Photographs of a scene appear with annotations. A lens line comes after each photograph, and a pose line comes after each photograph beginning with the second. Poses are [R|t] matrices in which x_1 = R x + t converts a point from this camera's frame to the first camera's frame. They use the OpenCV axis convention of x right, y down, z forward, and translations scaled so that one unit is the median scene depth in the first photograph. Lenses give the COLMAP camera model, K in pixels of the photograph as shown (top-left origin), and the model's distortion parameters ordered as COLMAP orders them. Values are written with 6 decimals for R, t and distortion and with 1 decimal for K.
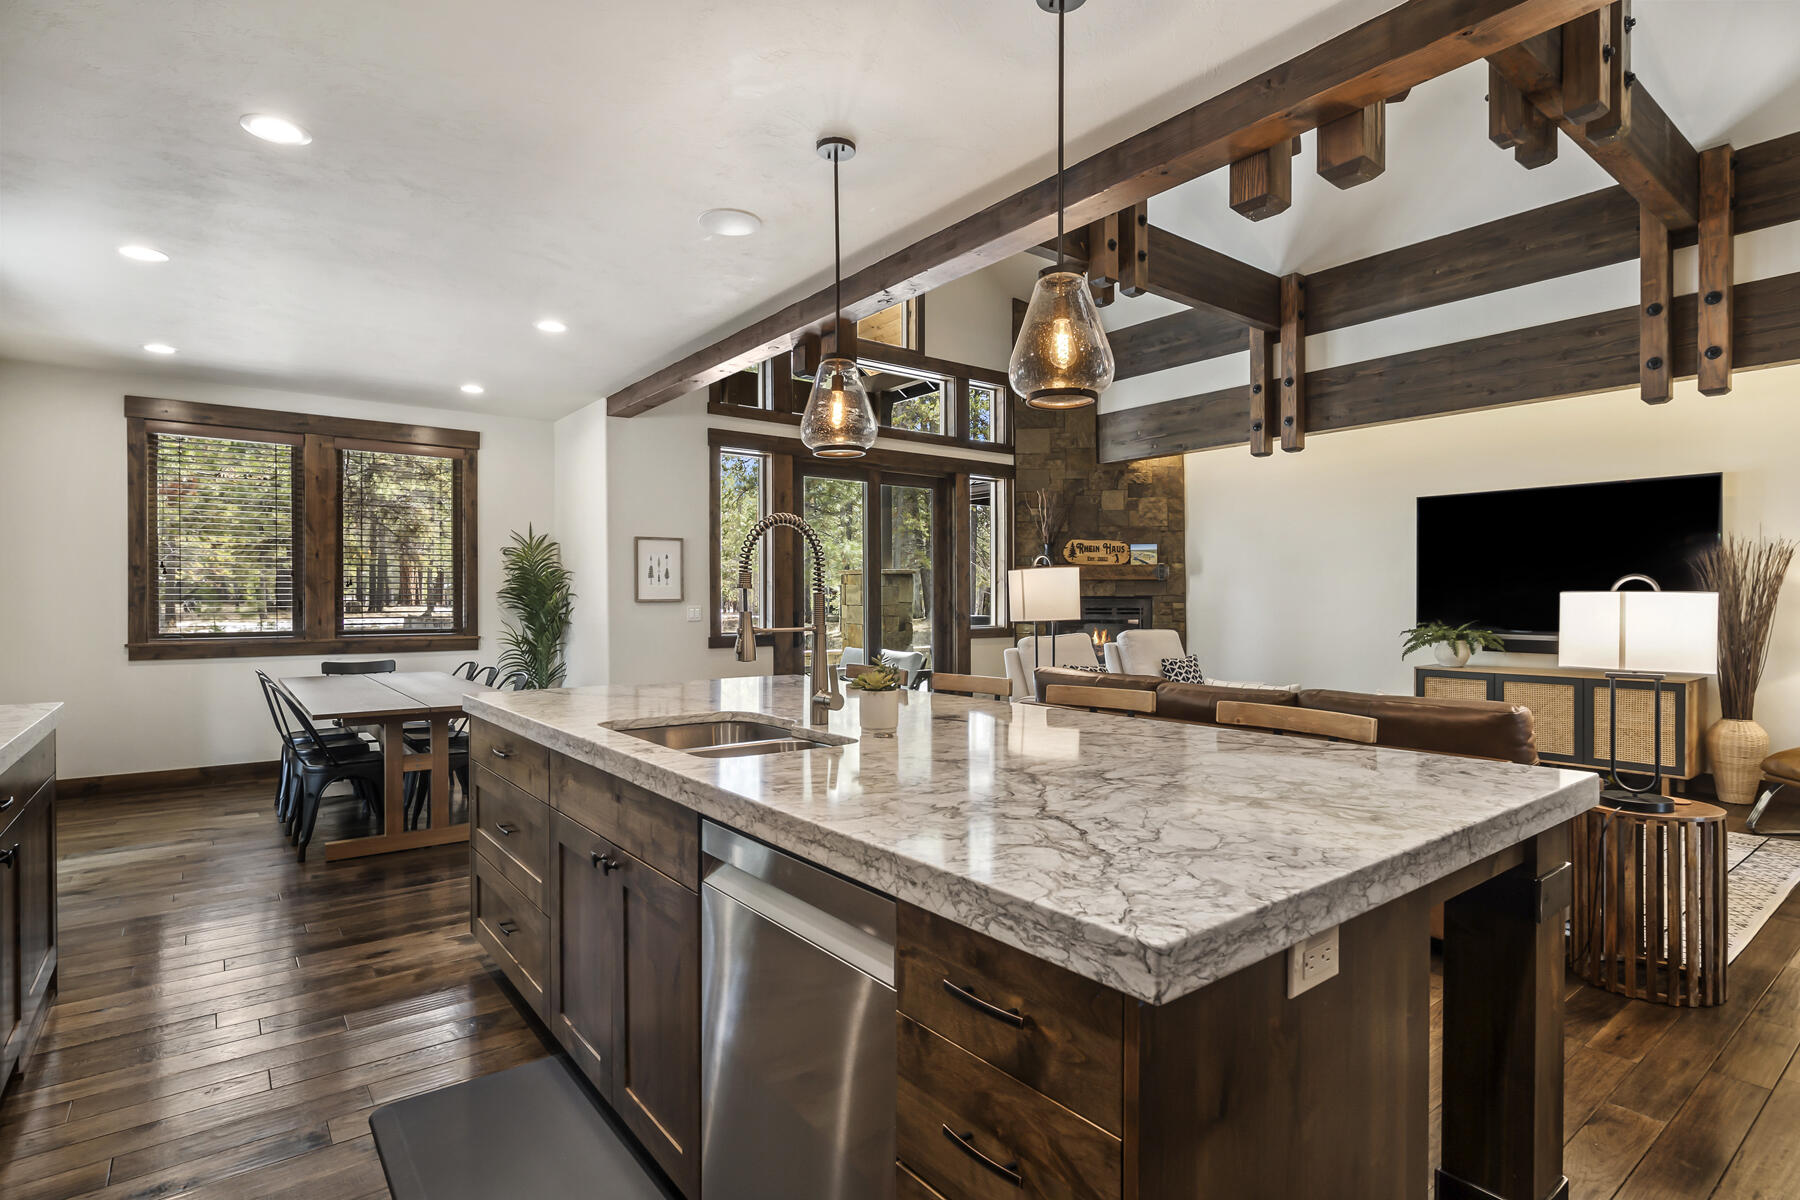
lens RADIAL K [[910.7, 0, 903.2], [0, 910.7, 594.3], [0, 0, 1]] dist [-0.024682, 0.012137]
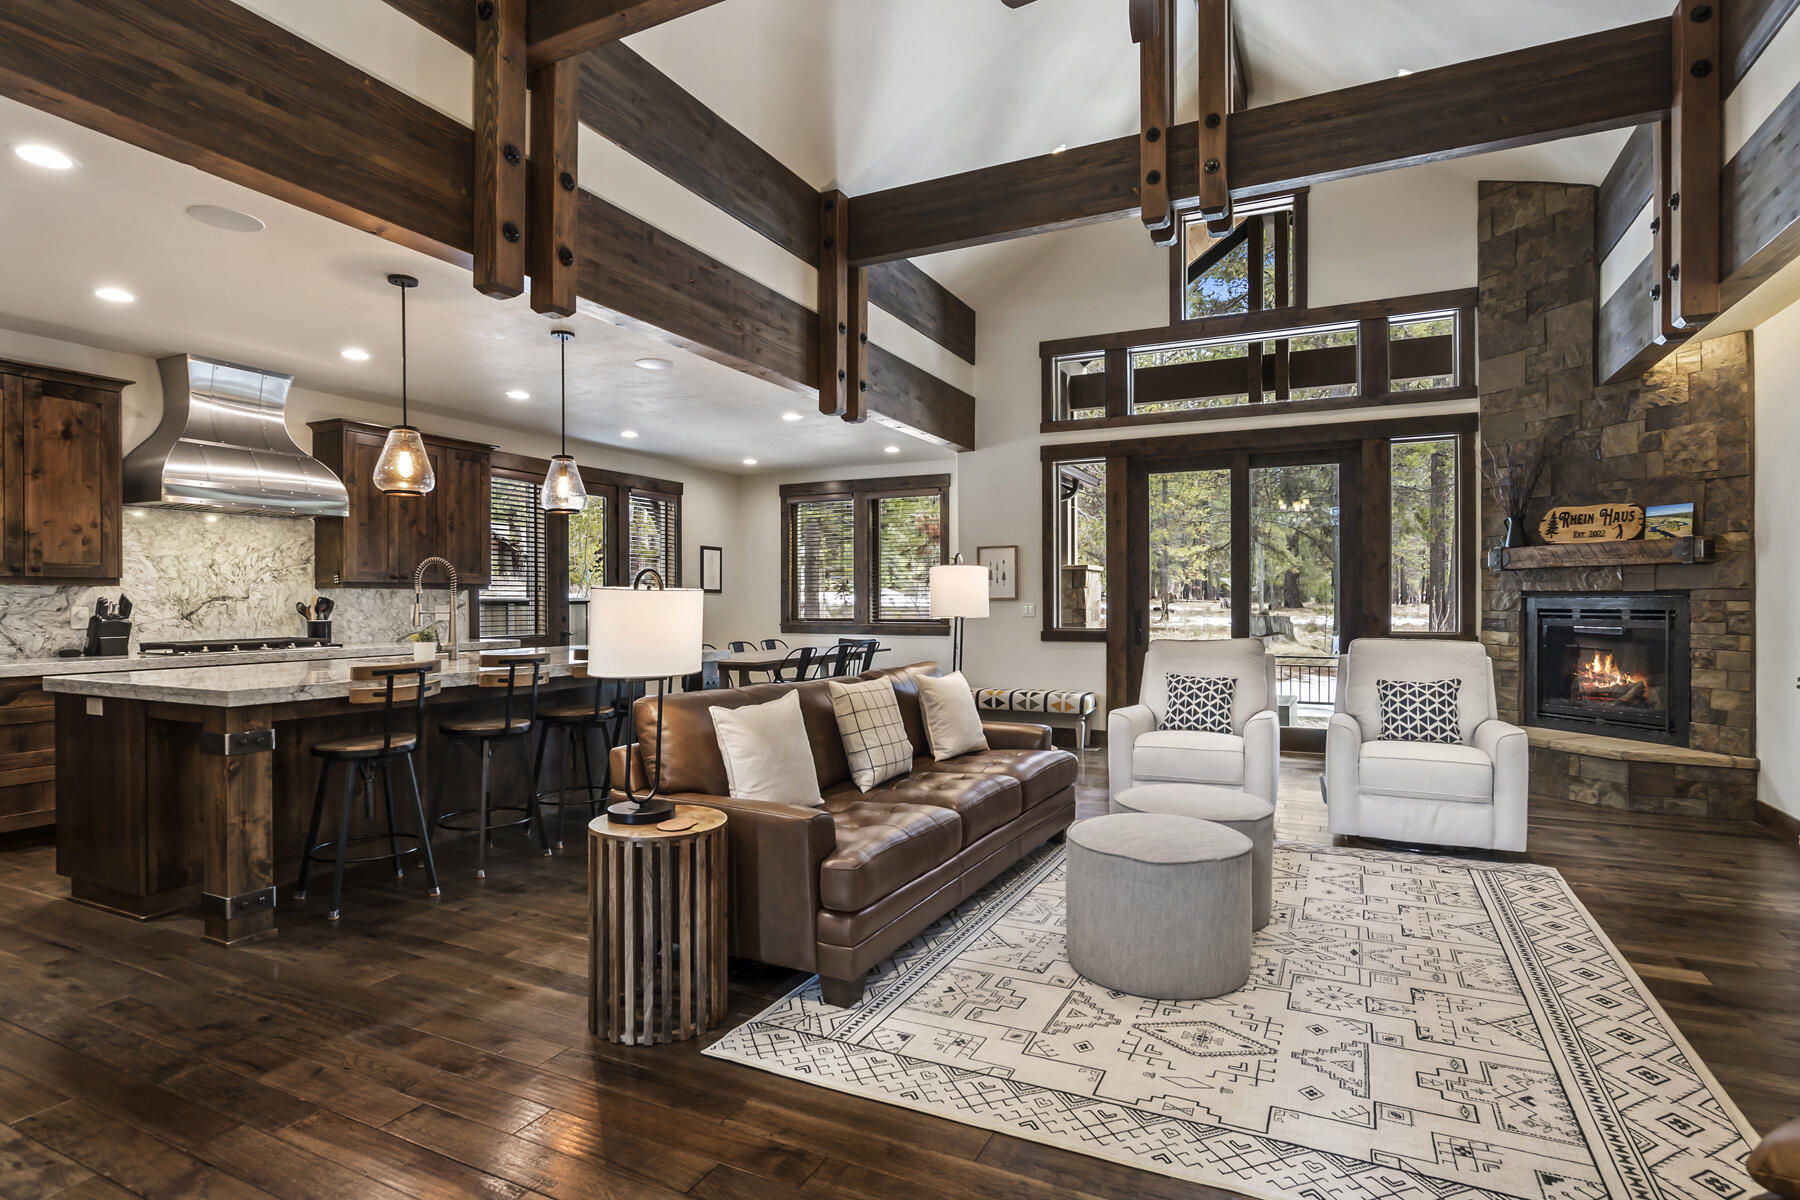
lens RADIAL K [[910.7, 0, 903.2], [0, 910.7, 594.3], [0, 0, 1]] dist [-0.024682, 0.012137]
pose [[0.442724, -0.005618, -0.896640, 0.576779], [0.004350, 0.999982, -0.004118, 0.004830], [0.896647, -0.002077, 0.442741, 0.274239]]
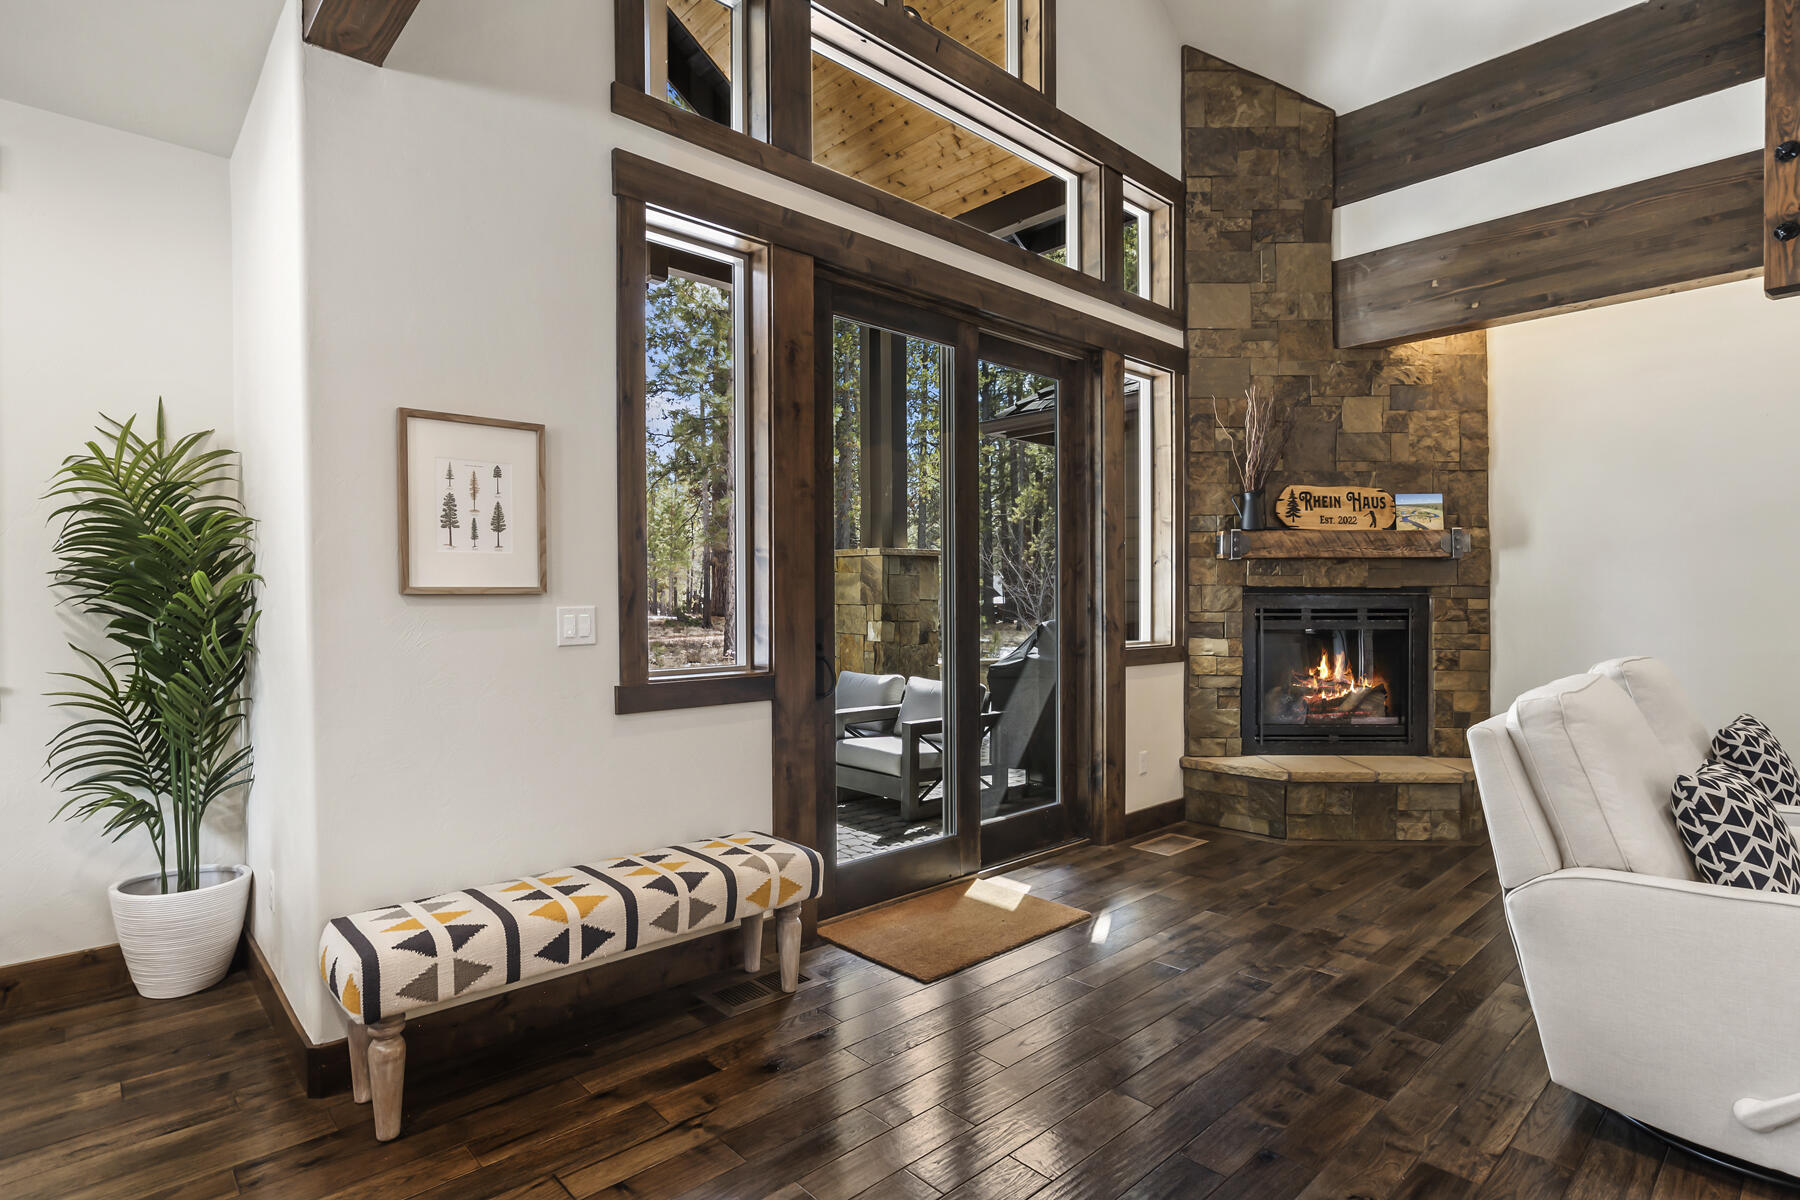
lens RADIAL K [[907.7, 0, 905.5], [0, 907.7, 605.4], [0, 0, 1]] dist [-0.019875, 0.011136]
pose [[0.995550, -0.000824, 0.094227, -0.100439], [-0.000412, 0.999914, 0.013097, 0.006061], [-0.094230, -0.013078, 0.995465, 0.478597]]
